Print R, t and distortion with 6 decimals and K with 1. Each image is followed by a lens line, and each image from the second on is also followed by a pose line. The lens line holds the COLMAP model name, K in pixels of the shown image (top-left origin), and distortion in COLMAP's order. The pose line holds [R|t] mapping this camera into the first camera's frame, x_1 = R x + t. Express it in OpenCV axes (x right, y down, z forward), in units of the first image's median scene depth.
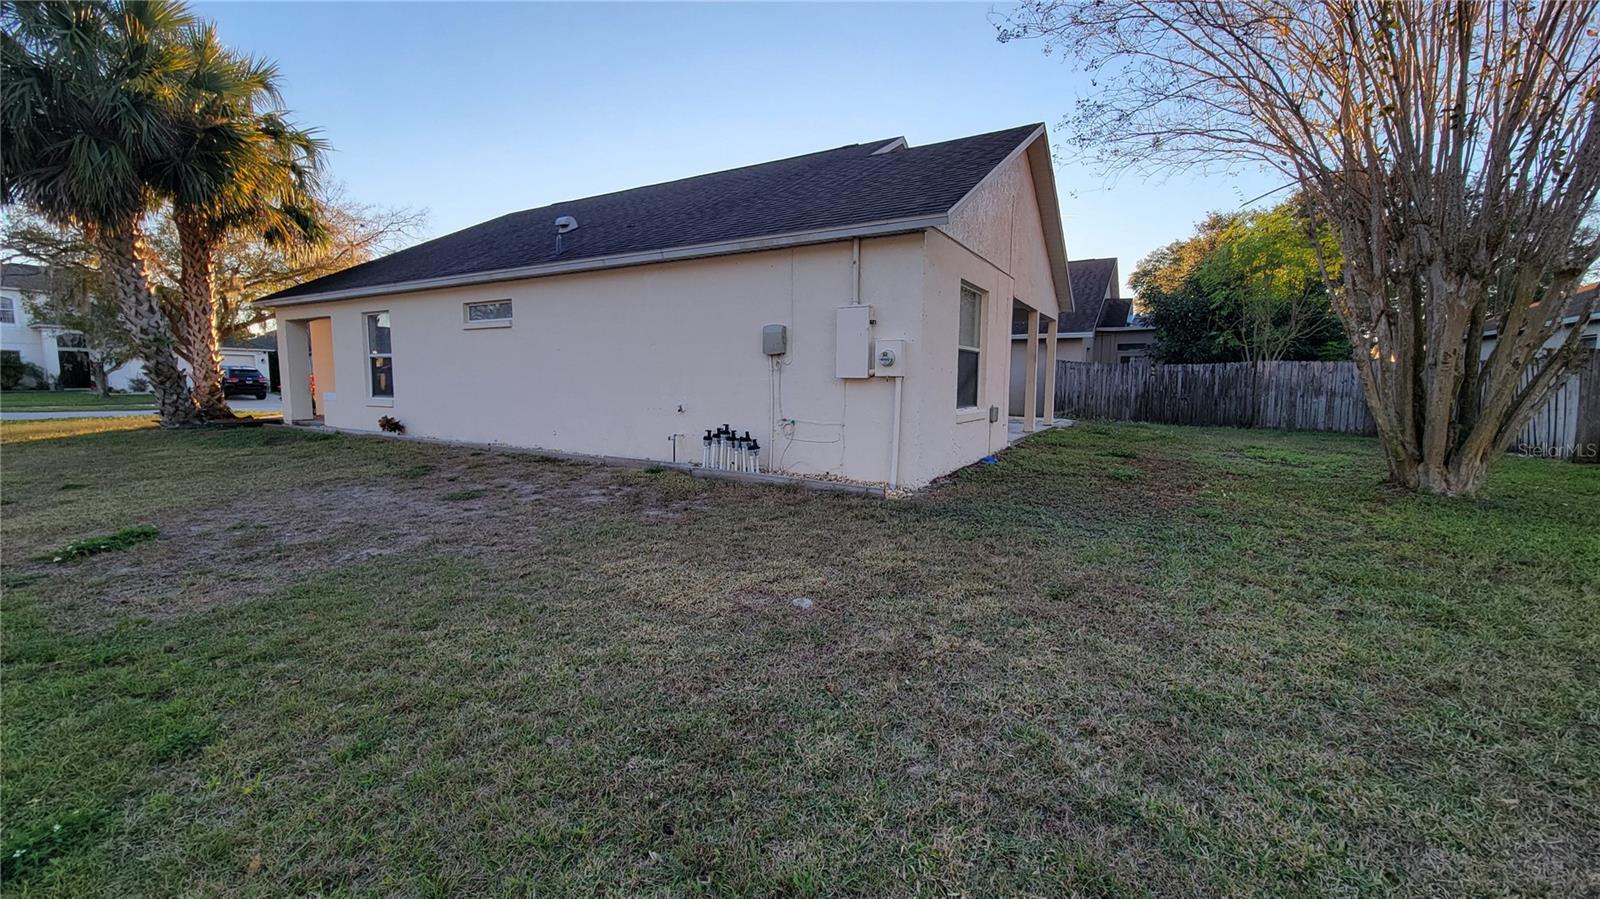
lens RADIAL K [[662.7, 0, 791.1], [0, 662.7, 448.7], [0, 0, 1]] dist [-0.015316, 0.000062]
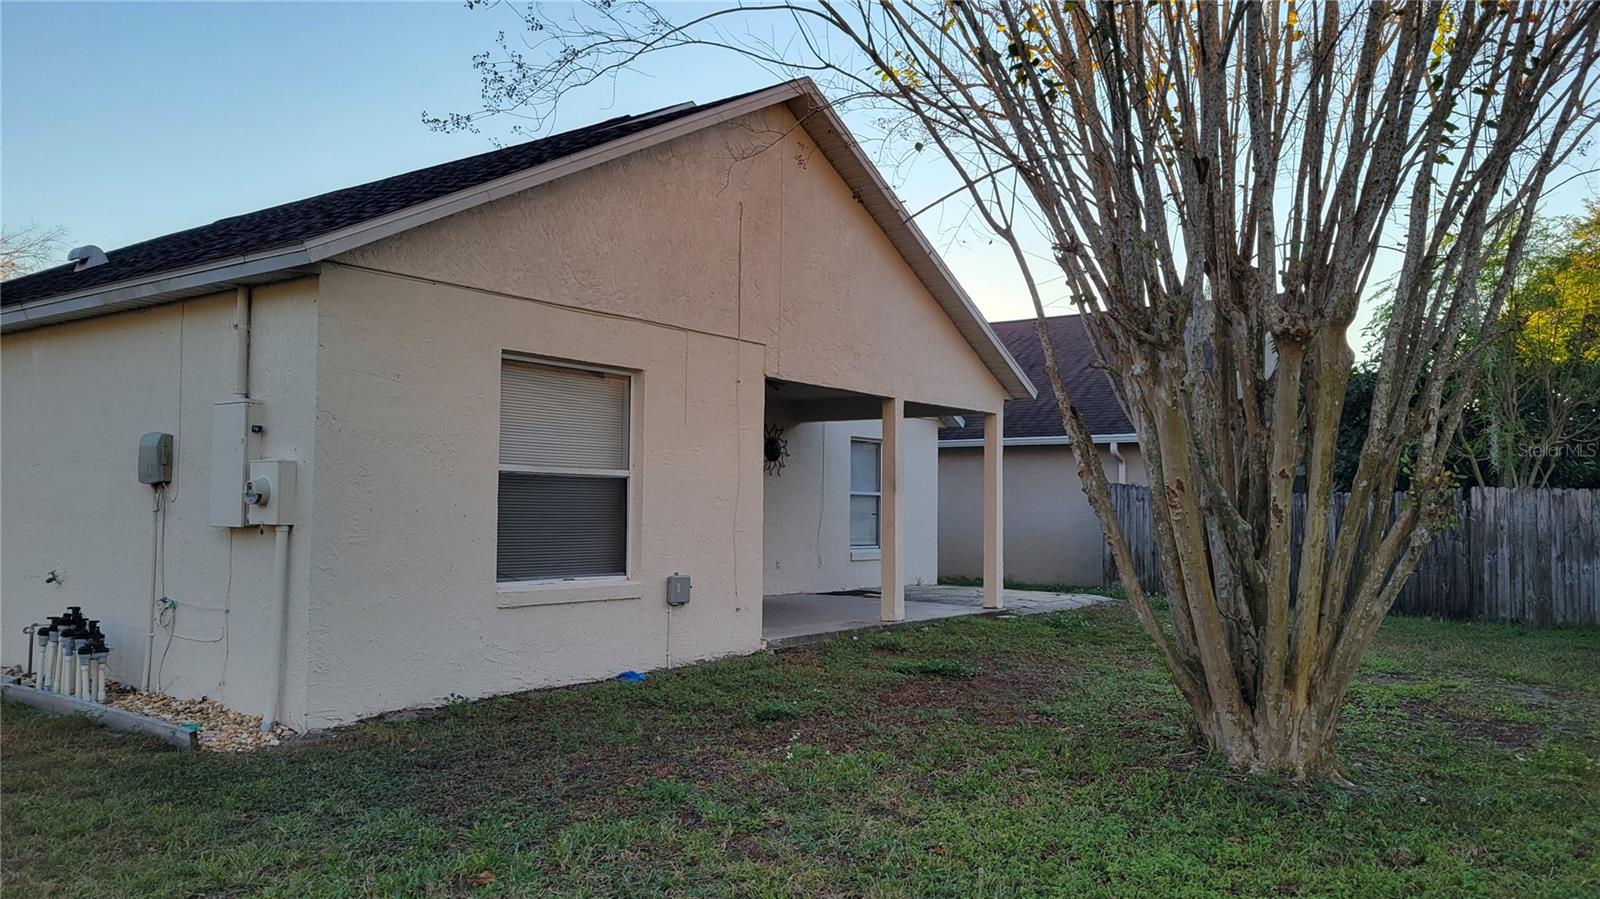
lens RADIAL K [[1209.8, 0, 816.9], [0, 1209.8, 454.0], [0, 0, 1]] dist [0.077574, -0.072296]
pose [[0.994895, -0.000488, -0.100914, 0.718146], [-0.014809, 0.988456, -0.150784, -0.019012], [0.099823, 0.151509, 0.983402, 0.019527]]
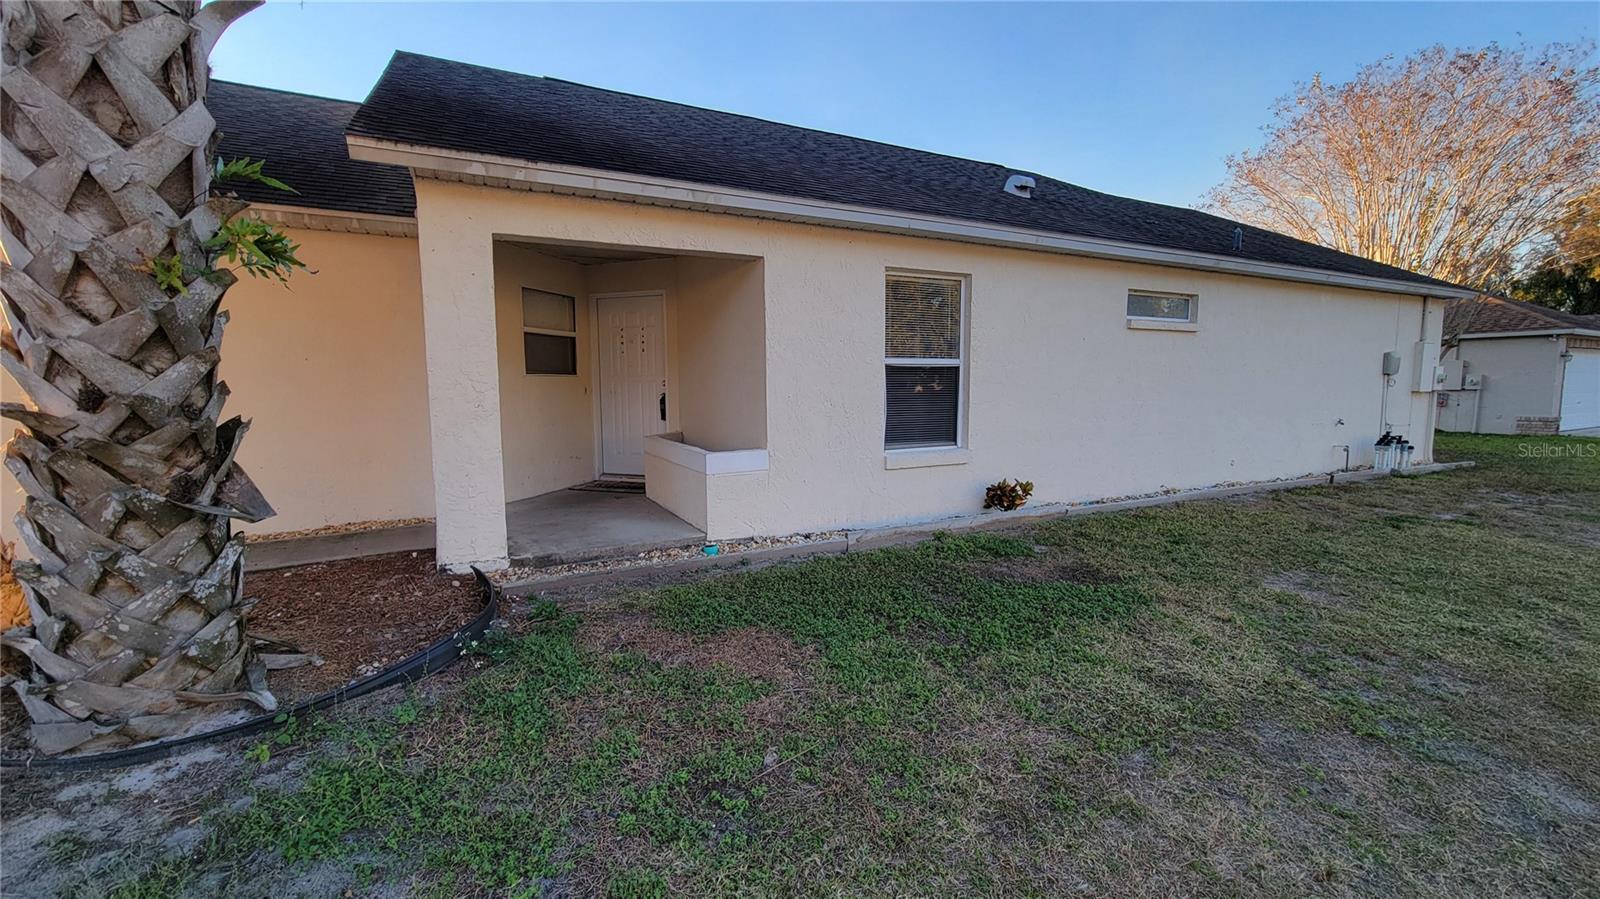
lens RADIAL K [[662.7, 0, 791.1], [0, 662.7, 448.7], [0, 0, 1]] dist [-0.015316, 0.000062]
pose [[0.521375, -0.096054, 0.847905, -1.858992], [0.101808, 0.993549, 0.049952, -0.190498], [-0.847233, 0.060280, 0.527790, 1.409167]]
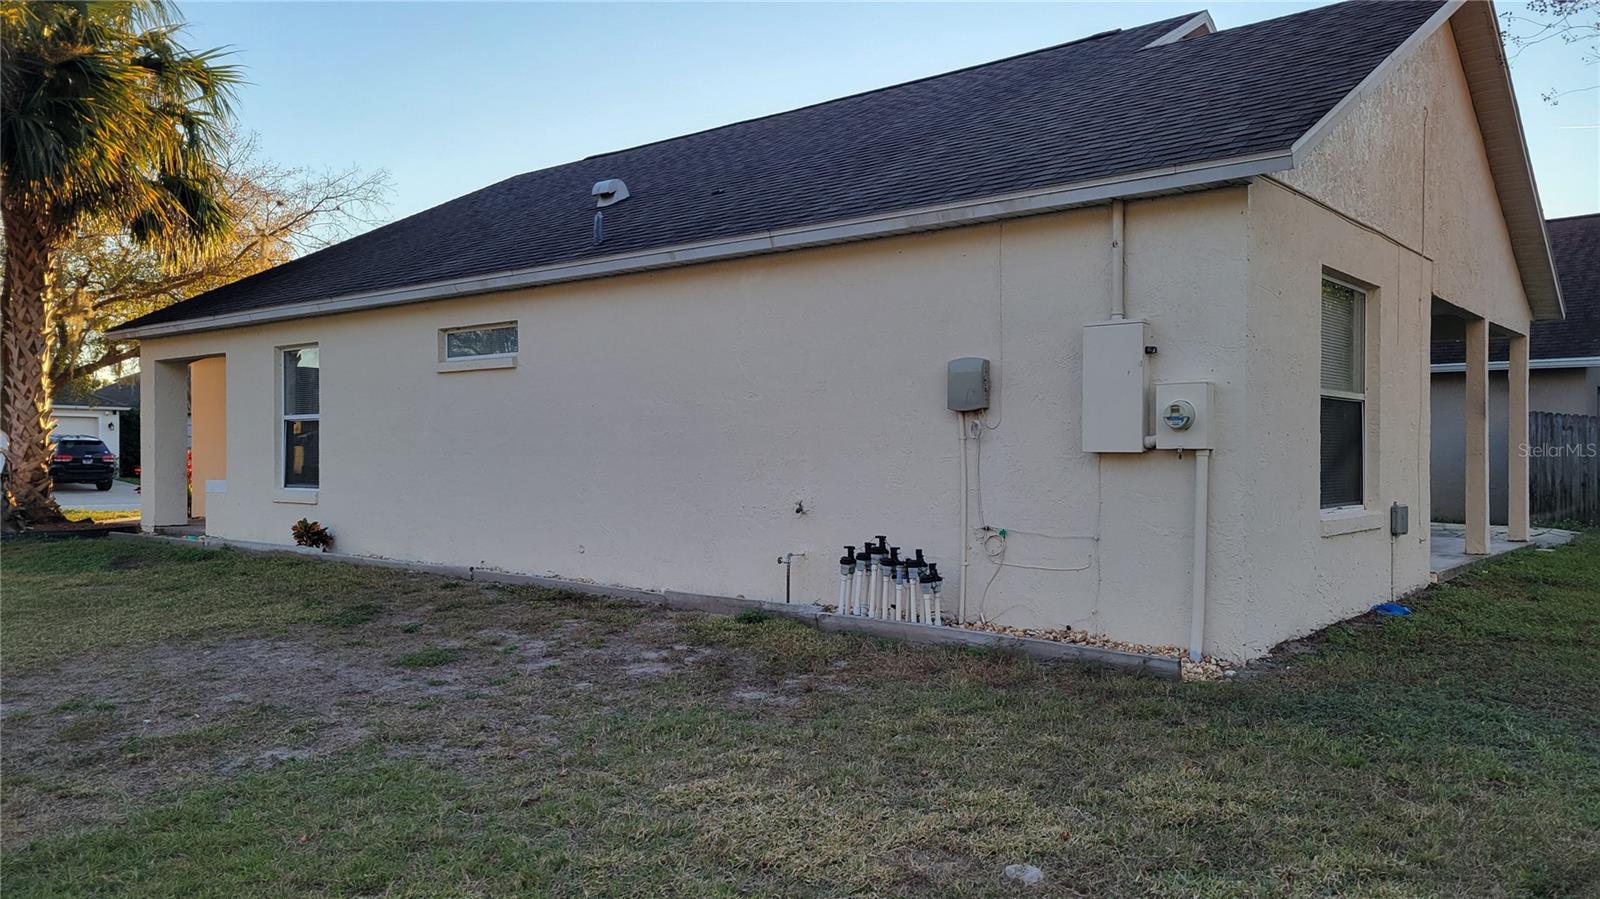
lens RADIAL K [[1209.8, 0, 816.9], [0, 1209.8, 454.0], [0, 0, 1]] dist [0.077574, -0.072296]
pose [[0.988927, -0.004893, -0.148323, -0.000124], [-0.010365, 0.994738, -0.101922, -0.001472], [0.148041, 0.102331, 0.983673, -0.017629]]
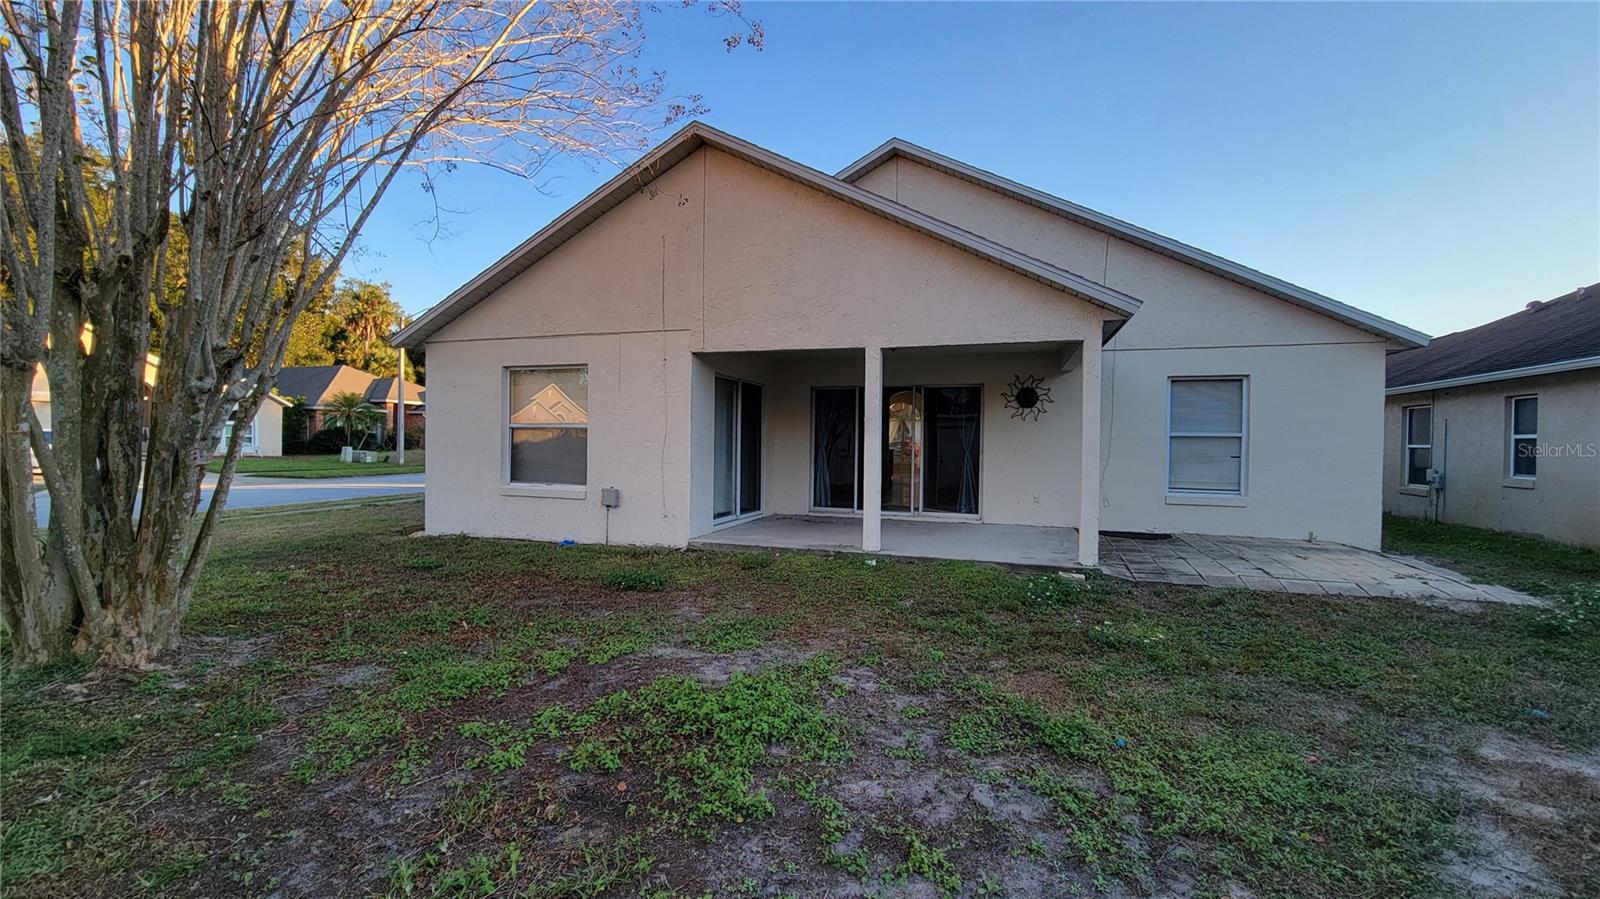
lens RADIAL K [[662.7, 0, 791.1], [0, 662.7, 448.7], [0, 0, 1]] dist [-0.015316, 0.000062]
pose [[0.253422, -0.001757, -0.967354, 1.648626], [-0.129296, 0.990964, -0.035672, -0.158685], [0.958676, 0.134115, 0.250904, 1.387363]]
